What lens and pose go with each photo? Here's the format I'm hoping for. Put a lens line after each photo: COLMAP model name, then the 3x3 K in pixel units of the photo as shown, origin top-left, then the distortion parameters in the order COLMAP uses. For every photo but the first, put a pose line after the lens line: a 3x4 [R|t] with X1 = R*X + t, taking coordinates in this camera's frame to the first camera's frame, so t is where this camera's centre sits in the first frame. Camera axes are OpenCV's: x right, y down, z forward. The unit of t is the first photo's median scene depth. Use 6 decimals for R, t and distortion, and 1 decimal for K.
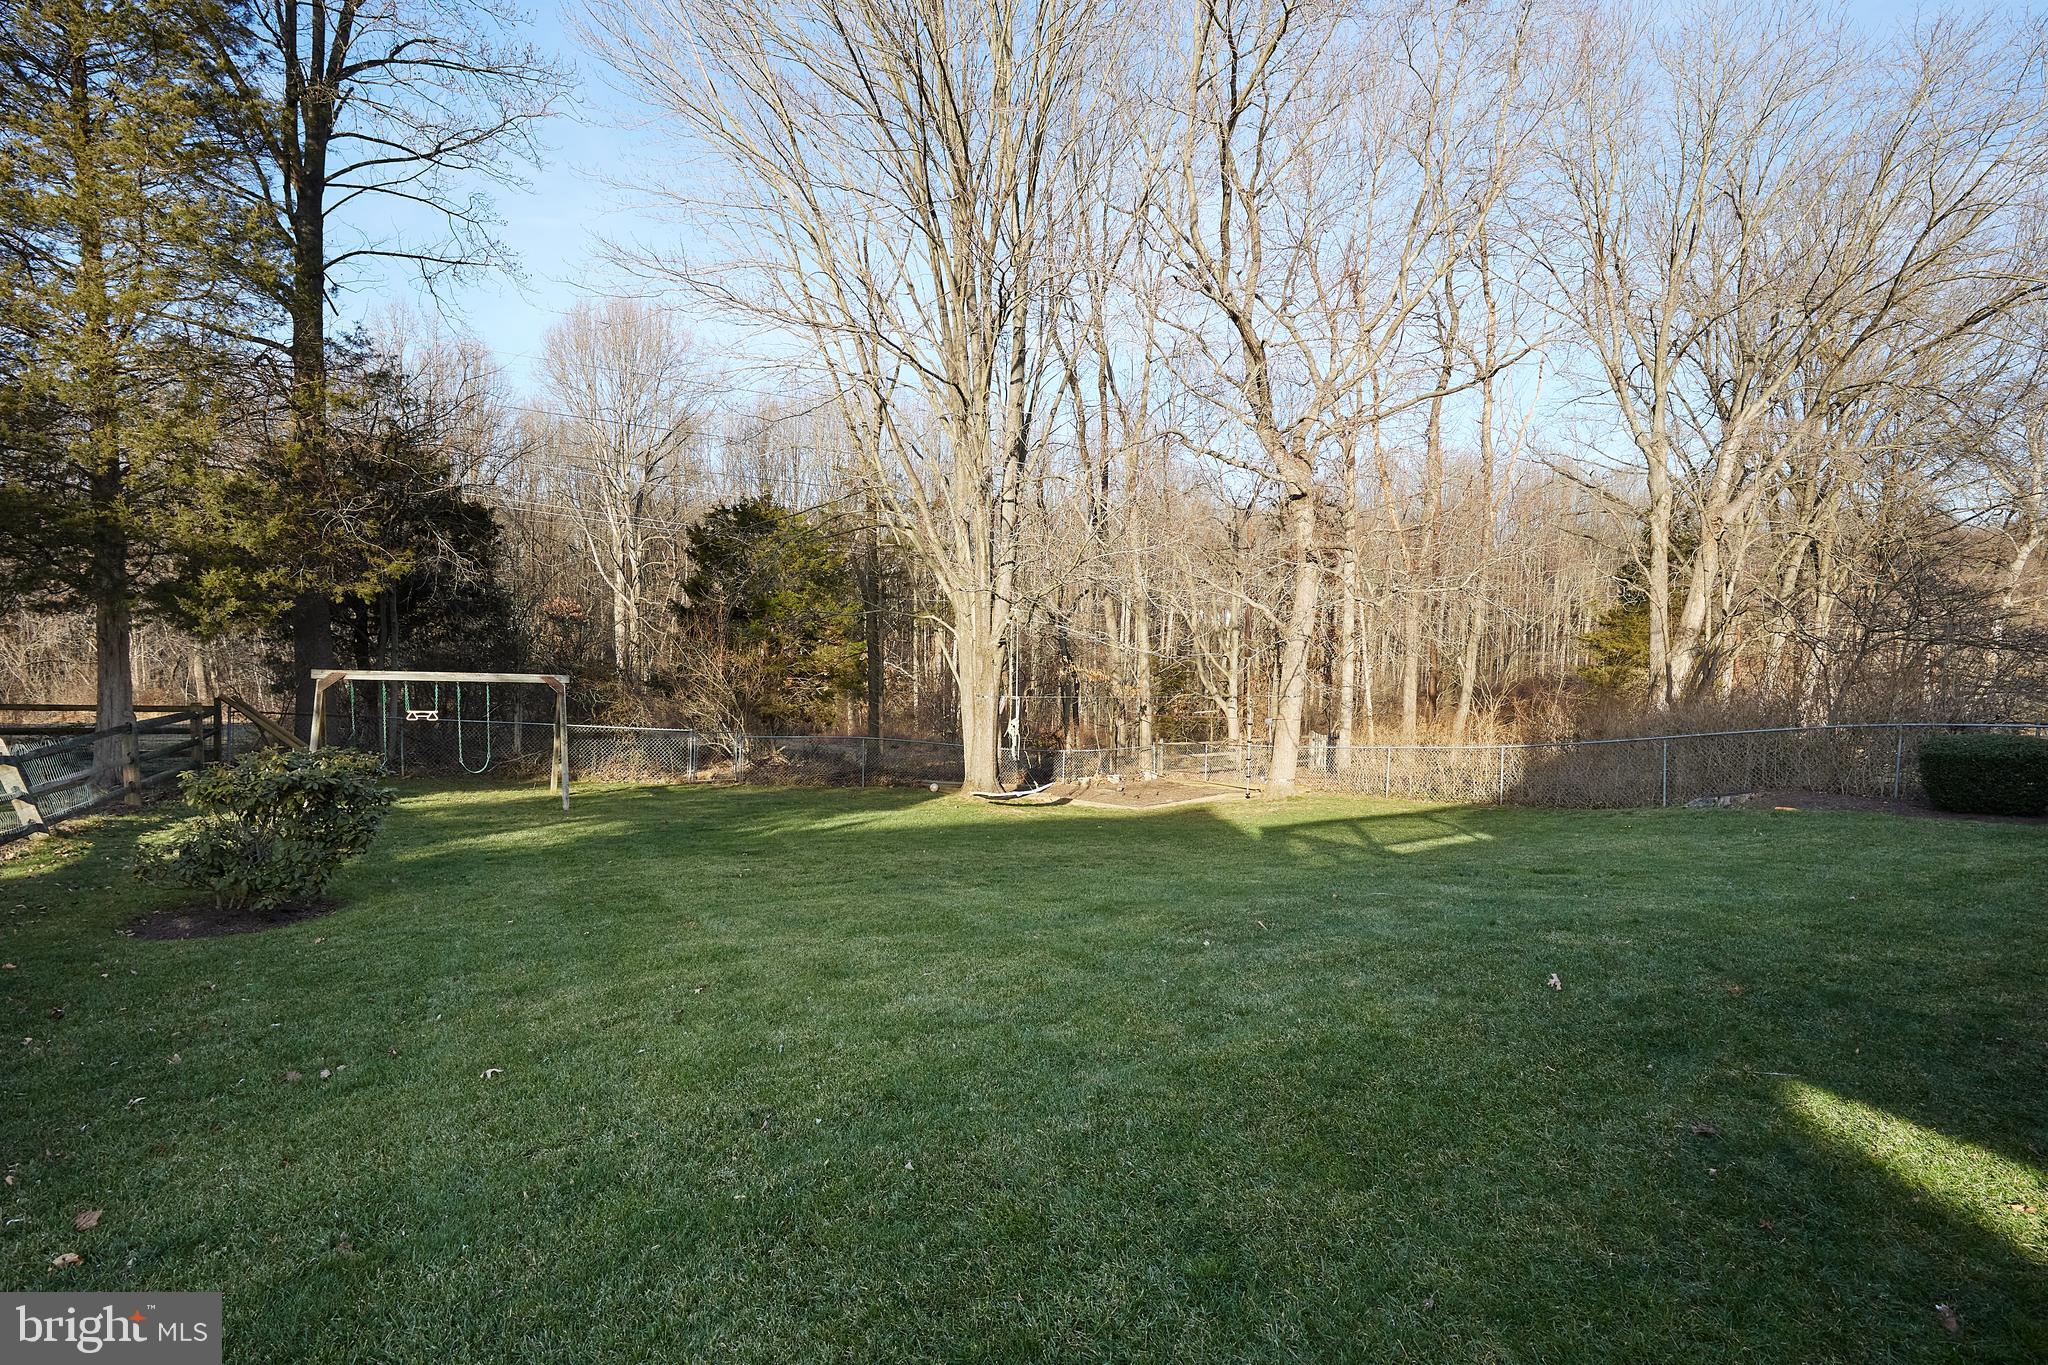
lens RADIAL K [[961.1, 0, 1028.0], [0, 961.1, 687.4], [0, 0, 1]] dist [-0.005287, 0.001409]
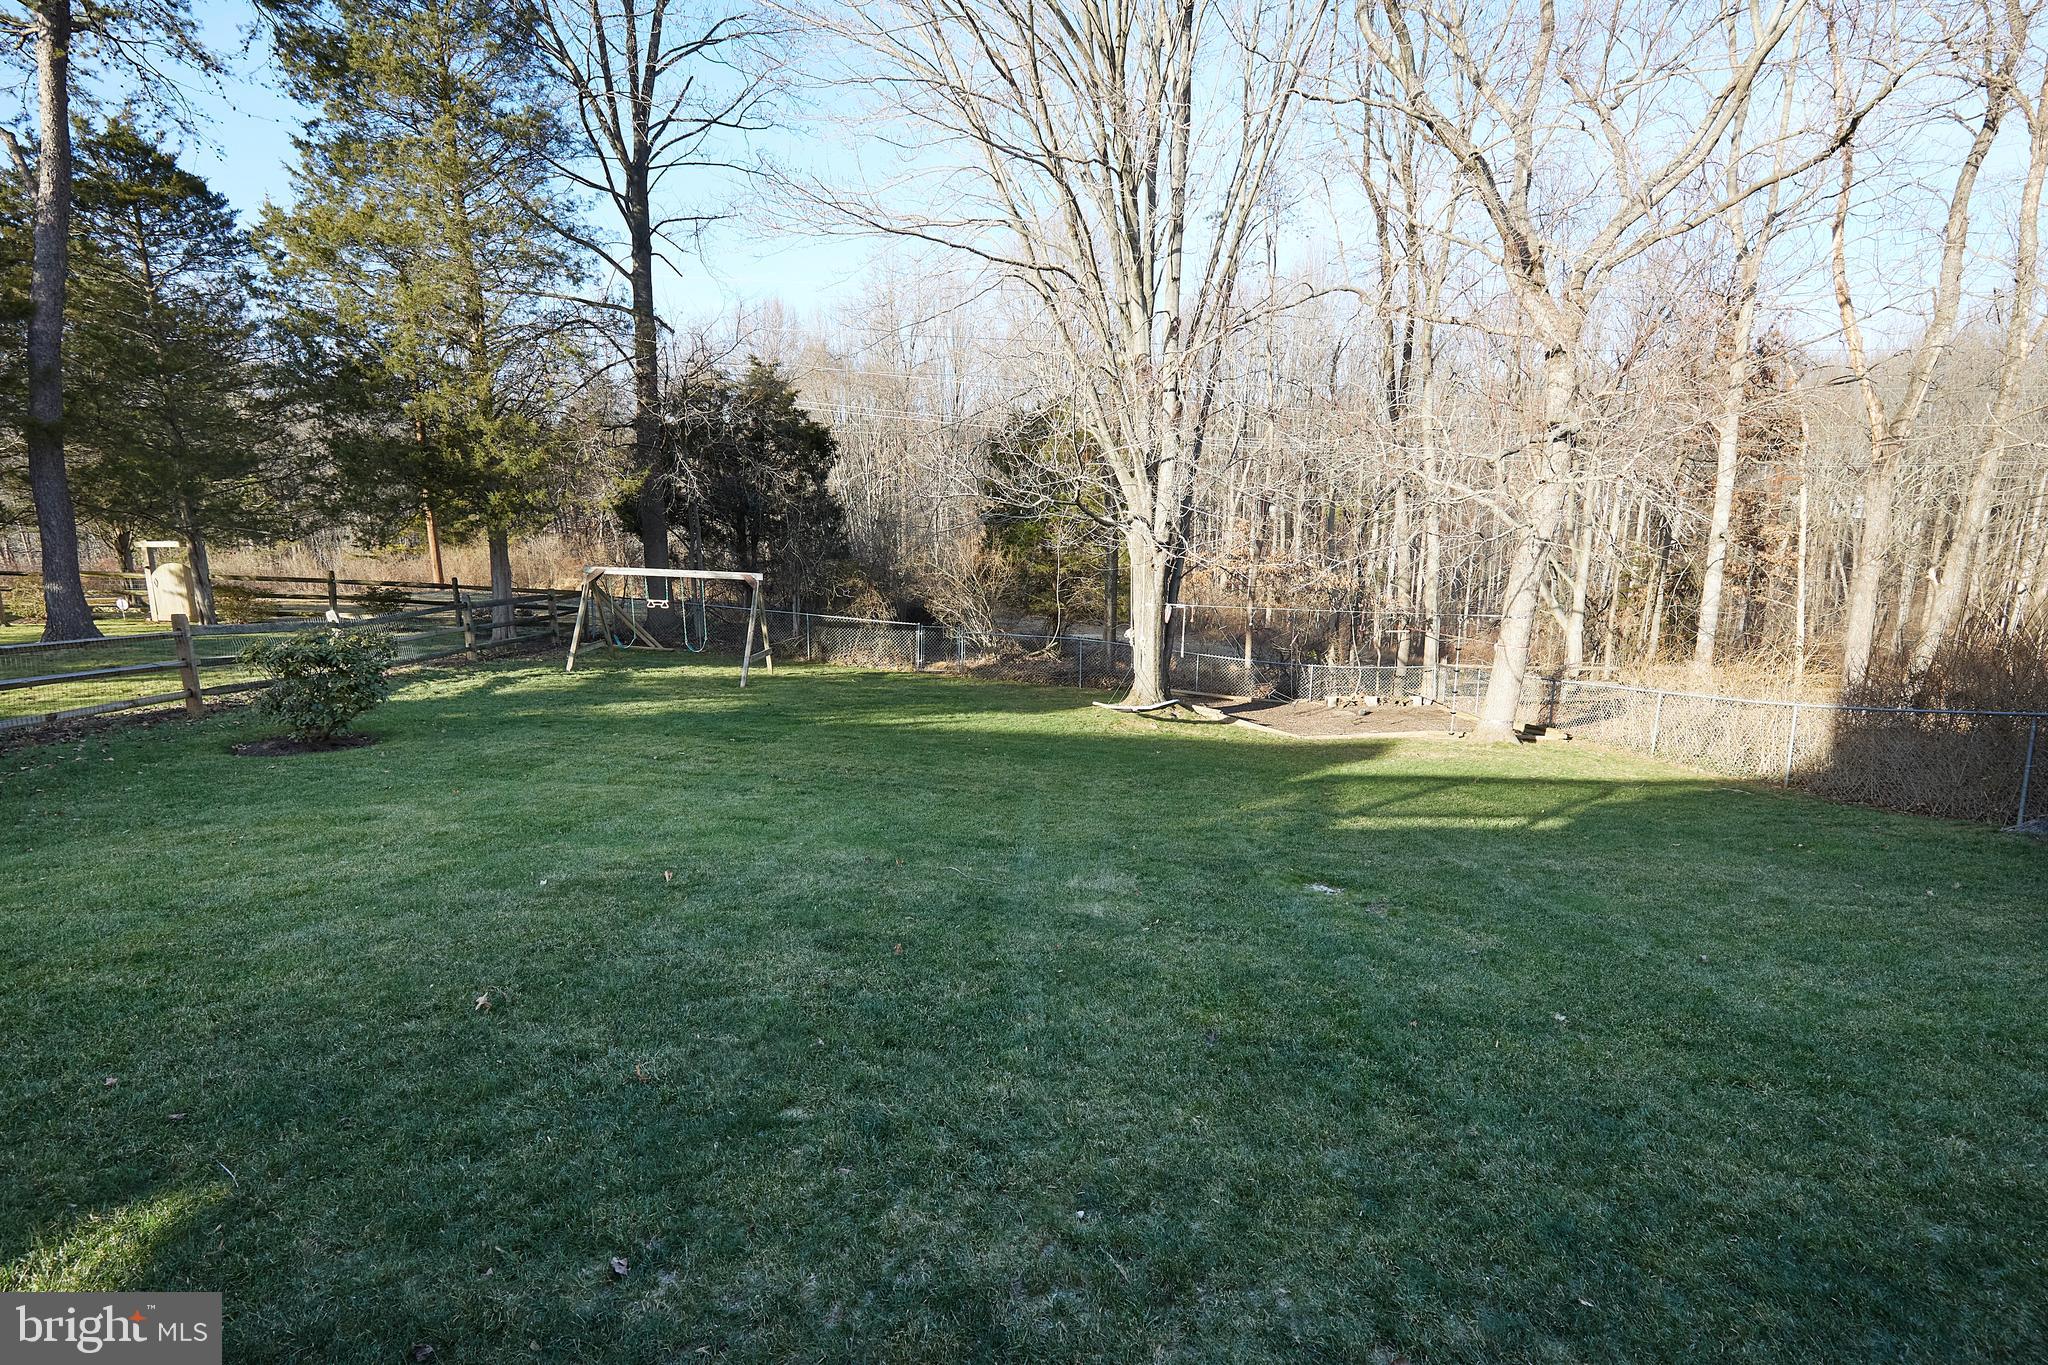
lens RADIAL K [[940.5, 0, 1035.4], [0, 940.5, 680.9], [0, 0, 1]] dist [0.003295, -0.001001]
pose [[0.865804, 0.075926, -0.494590, 0.330484], [-0.024007, 0.993586, 0.110502, -0.014392], [0.499808, -0.083800, 0.862073, 0.139576]]
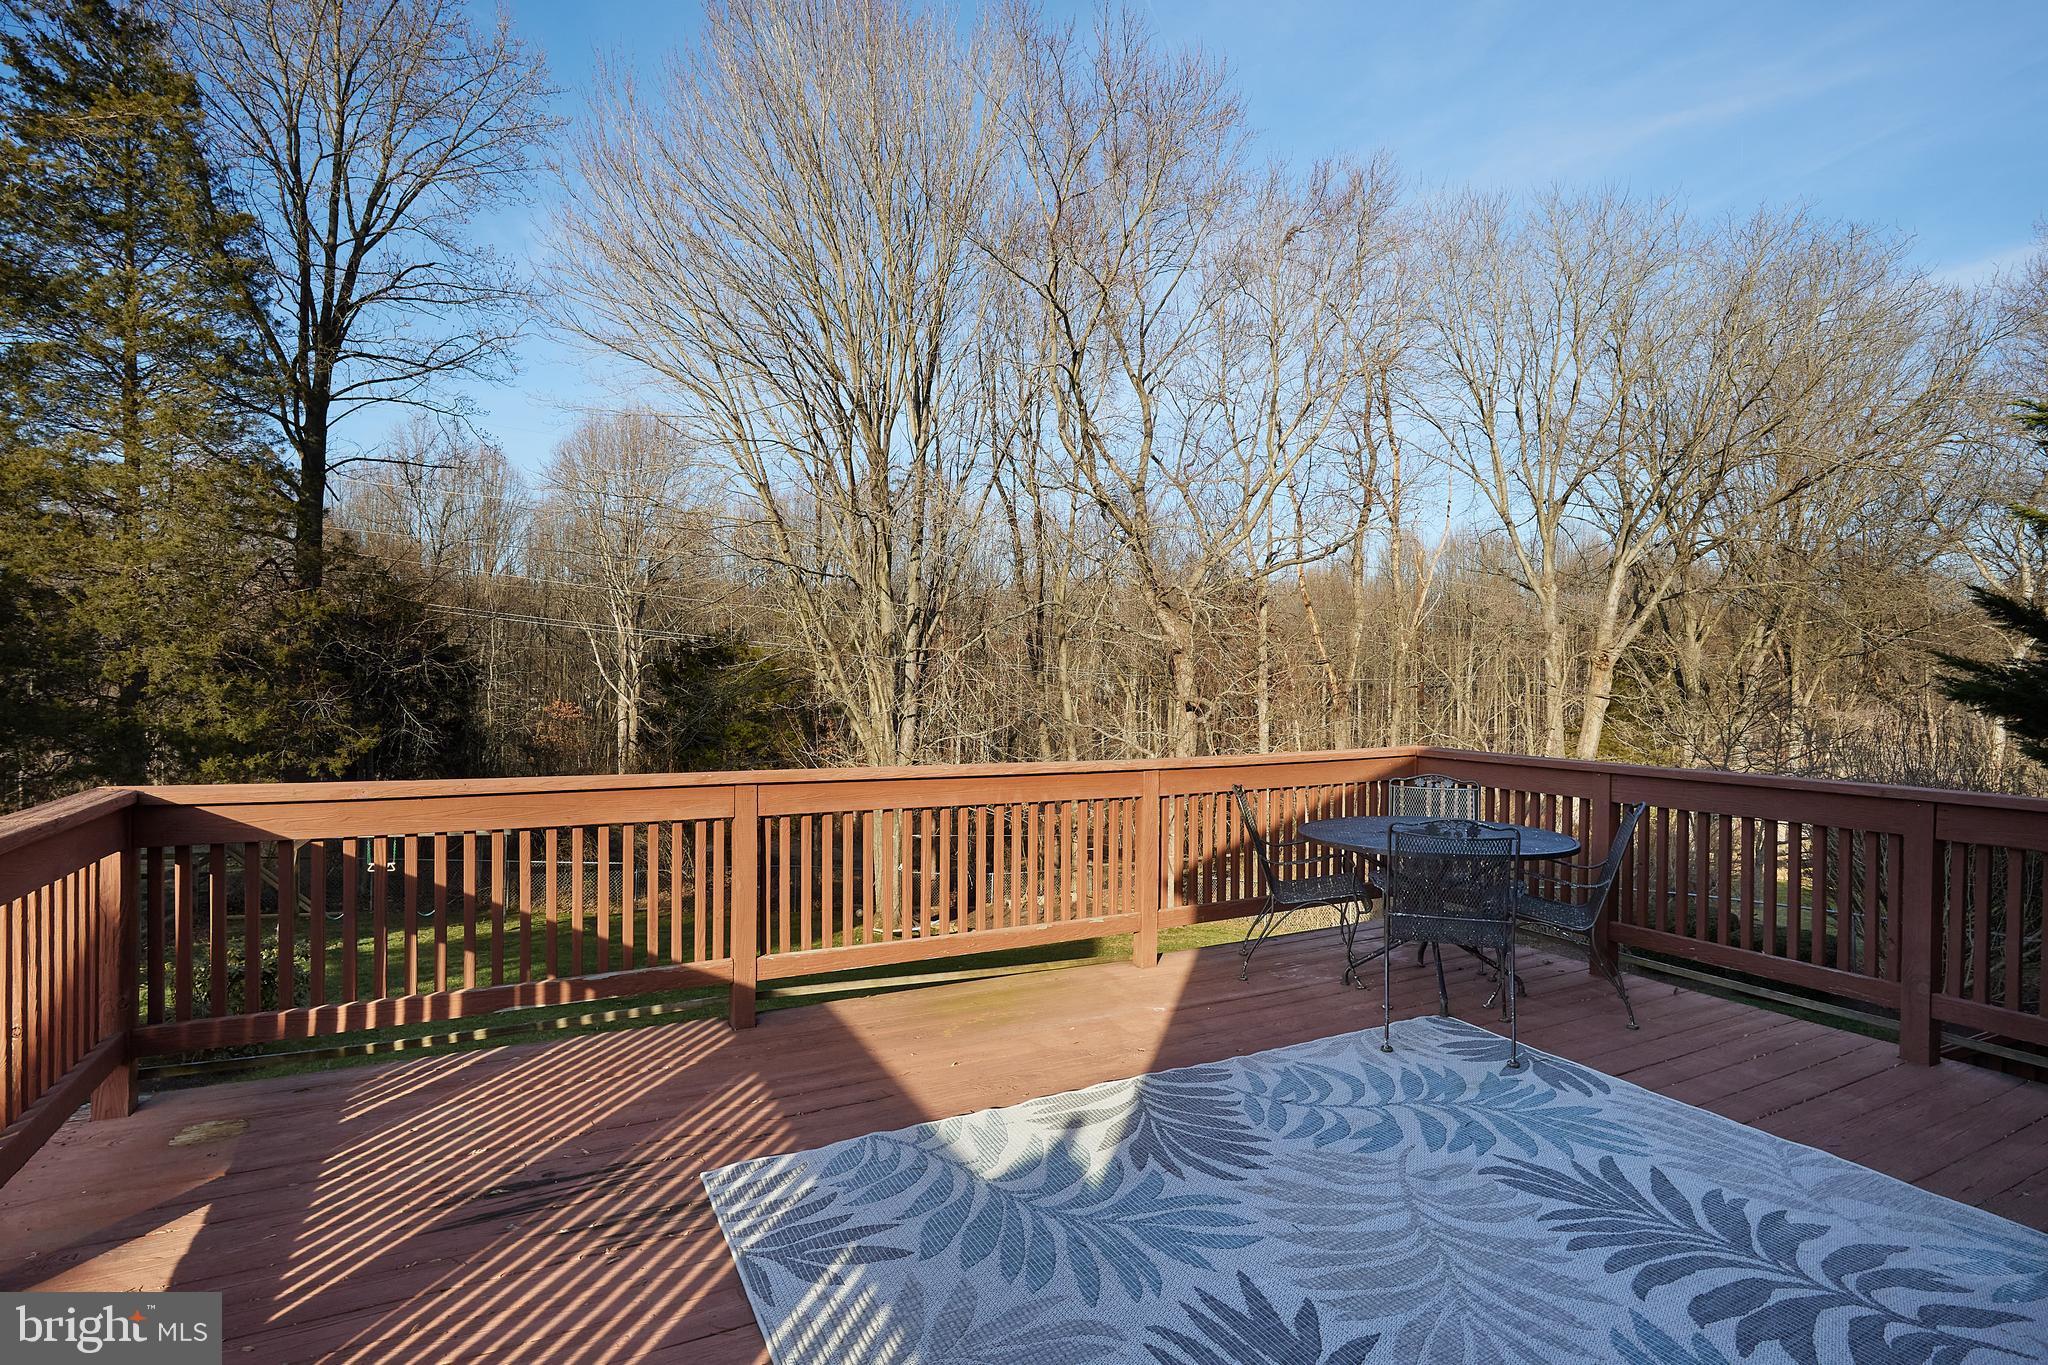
lens RADIAL K [[1008.1, 0, 1032.9], [0, 1008.1, 680.9], [0, 0, 1]] dist [-0.001171, -0.000231]
pose [[0.999305, -0.007045, -0.036591, 0.162729], [0.004135, 0.996865, -0.079016, -0.077119], [0.037033, 0.078810, 0.996202, -0.164303]]
